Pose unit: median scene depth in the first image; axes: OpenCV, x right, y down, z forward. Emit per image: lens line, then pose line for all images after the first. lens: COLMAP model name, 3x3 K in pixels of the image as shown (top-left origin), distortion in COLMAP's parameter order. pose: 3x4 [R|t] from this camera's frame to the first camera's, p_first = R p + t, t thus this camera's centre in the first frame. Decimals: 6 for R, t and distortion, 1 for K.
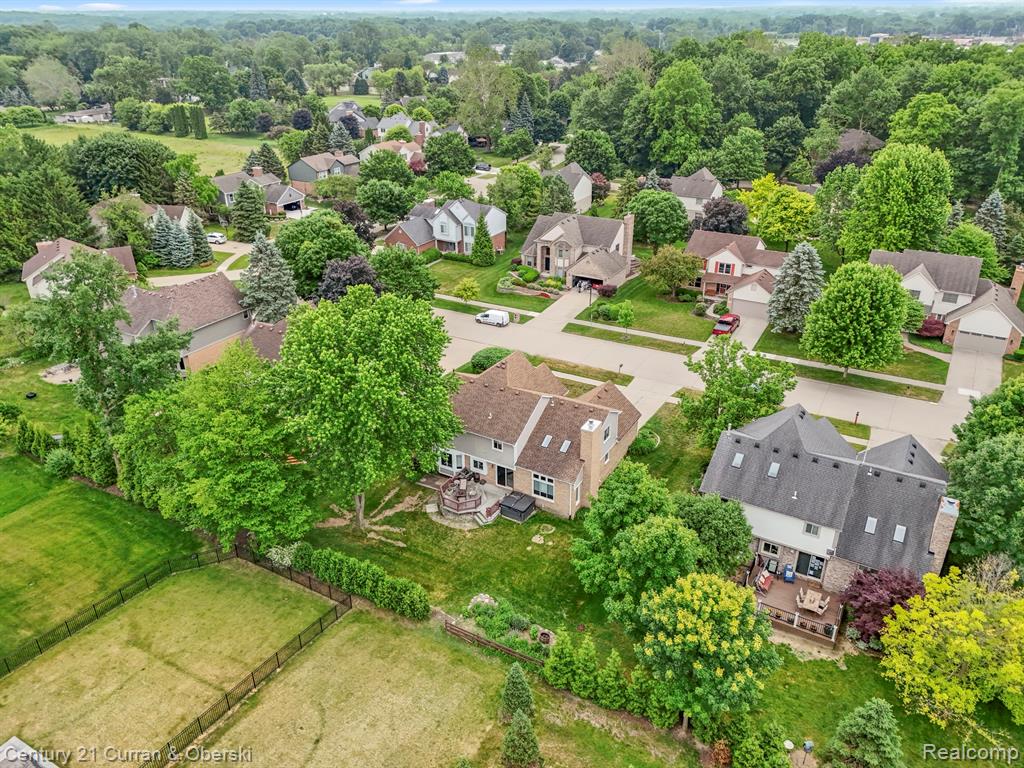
lens RADIAL K [[747.4, 0, 509.6], [0, 747.4, 388.0], [0, 0, 1]] dist [0.083211, -0.080477]
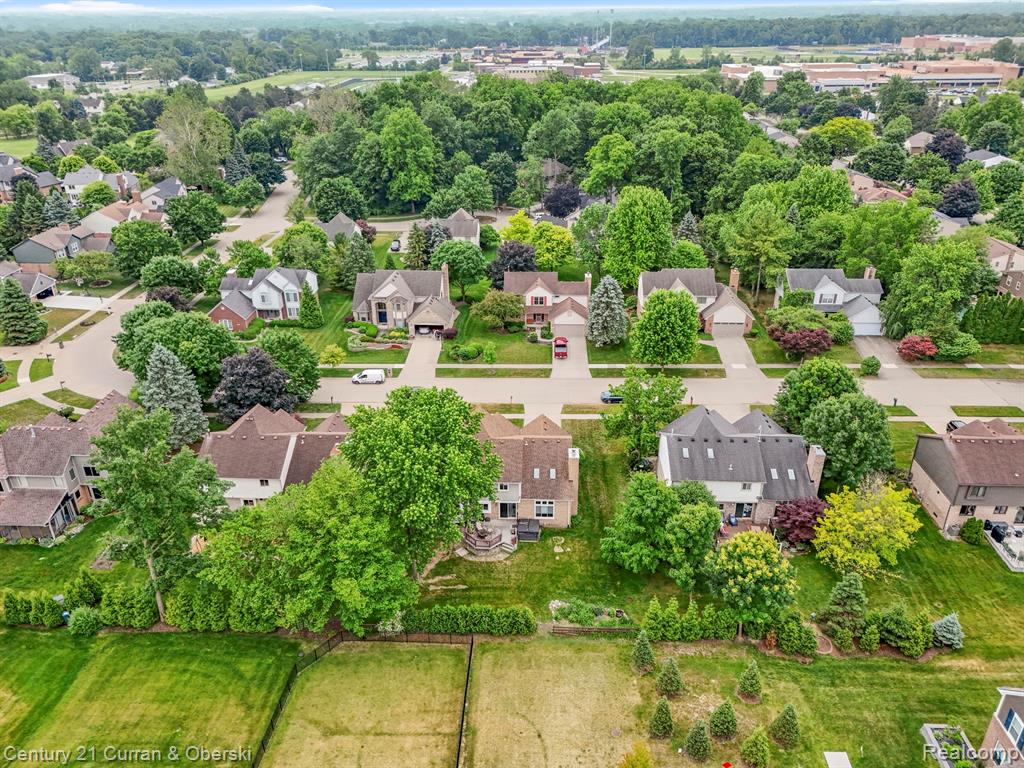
lens RADIAL K [[747.4, 0, 509.6], [0, 747.4, 388.0], [0, 0, 1]] dist [0.083211, -0.080477]
pose [[0.888796, -0.206529, 0.409129, -0.287263], [0.207342, 0.977326, 0.042926, -0.080967], [-0.408718, 0.046677, 0.911466, -0.089887]]
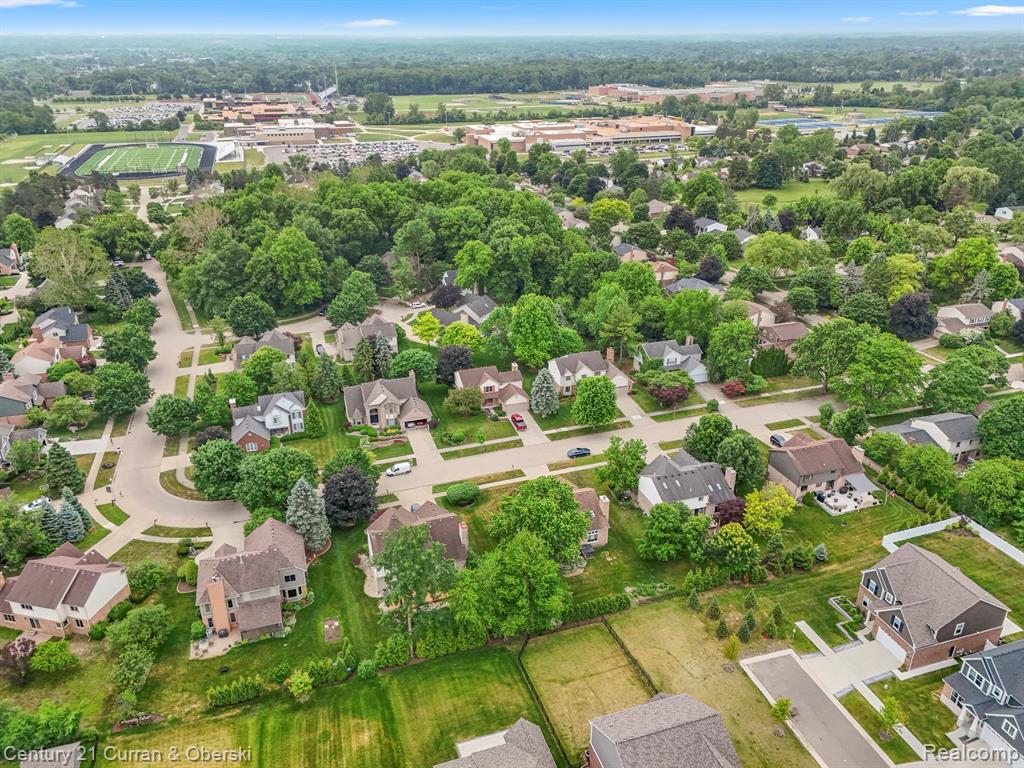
lens RADIAL K [[747.4, 0, 509.6], [0, 747.4, 388.0], [0, 0, 1]] dist [0.083211, -0.080477]
pose [[0.665368, -0.313332, 0.677576, -0.813485], [0.332489, 0.937039, 0.106817, -0.323420], [-0.668384, 0.154214, 0.727655, -0.246710]]
